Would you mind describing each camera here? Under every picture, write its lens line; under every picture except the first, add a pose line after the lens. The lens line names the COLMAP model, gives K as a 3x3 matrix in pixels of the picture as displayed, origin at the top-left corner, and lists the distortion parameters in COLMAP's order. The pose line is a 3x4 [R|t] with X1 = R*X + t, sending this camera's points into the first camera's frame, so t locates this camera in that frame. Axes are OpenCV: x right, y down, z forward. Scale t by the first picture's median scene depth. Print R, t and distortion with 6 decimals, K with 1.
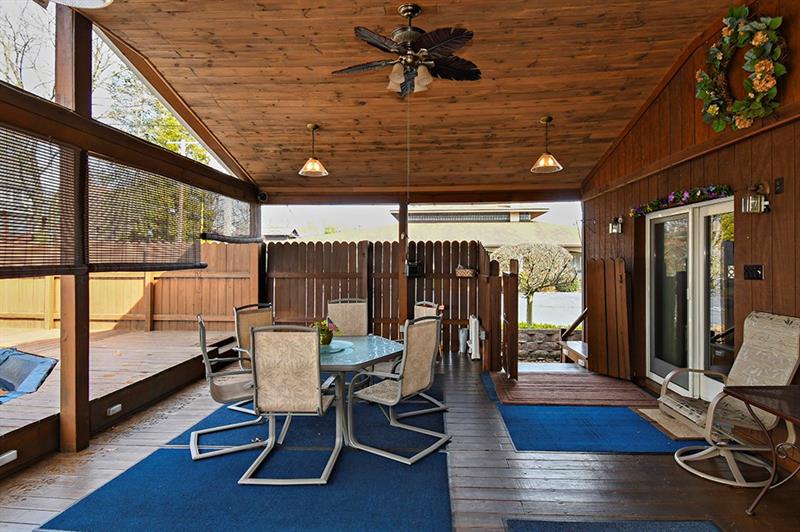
lens RADIAL K [[433.2, 0, 400.3], [0, 433.2, 261.5], [0, 0, 1]] dist [0.002286, -0.000556]
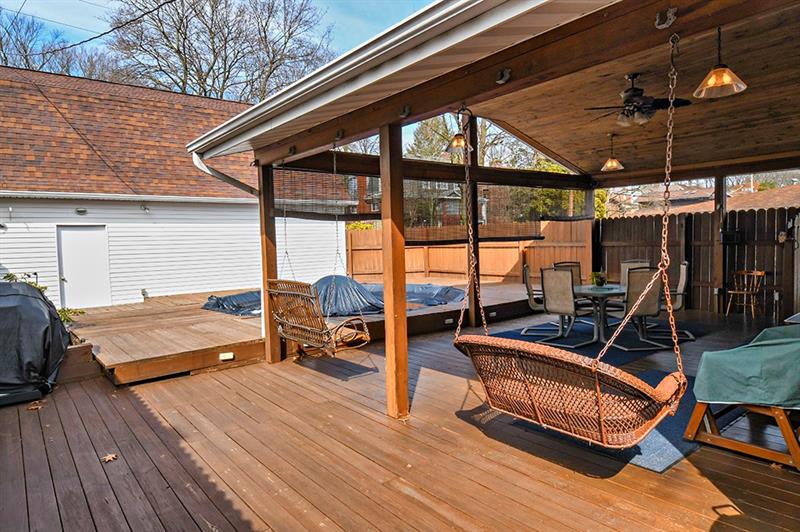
lens RADIAL K [[491.3, 0, 399.7], [0, 491.3, 266.3], [0, 0, 1]] dist [0.000653, 0.000233]
pose [[0.673188, 0.022076, -0.739141, 0.382409], [0.027774, 0.998094, 0.055107, 0.000854], [0.738949, -0.057626, 0.671292, -0.428856]]
